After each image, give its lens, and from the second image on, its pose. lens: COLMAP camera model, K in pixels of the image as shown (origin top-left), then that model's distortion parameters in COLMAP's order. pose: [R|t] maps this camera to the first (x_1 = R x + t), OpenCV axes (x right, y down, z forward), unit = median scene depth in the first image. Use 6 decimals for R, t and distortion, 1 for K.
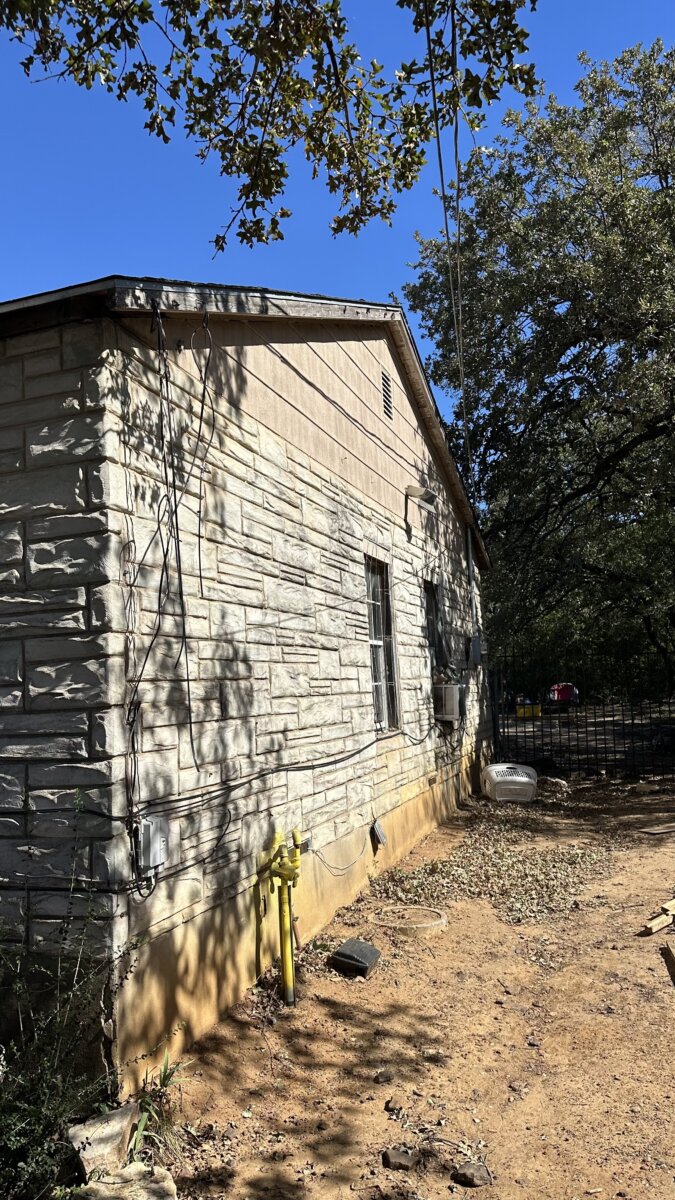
lens RADIAL K [[857.7, 0, 338.4], [0, 857.7, 601.9], [0, 0, 1]] dist [0.044468, -0.045380]
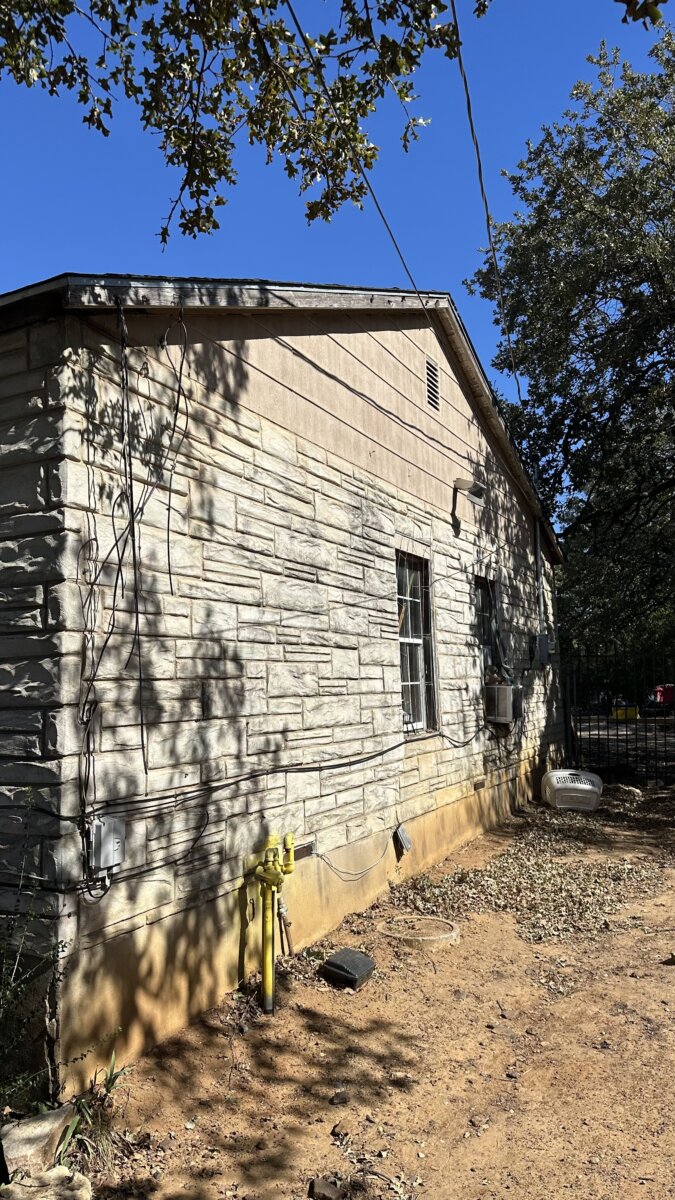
lens RADIAL K [[857.7, 0, 328.6], [0, 857.7, 597.7], [0, 0, 1]] dist [0.044468, -0.045380]
pose [[0.990517, 0.008845, -0.137104, 0.144449], [-0.008376, 0.999957, 0.003998, -0.008277], [0.137133, -0.002811, 0.990549, 0.043081]]
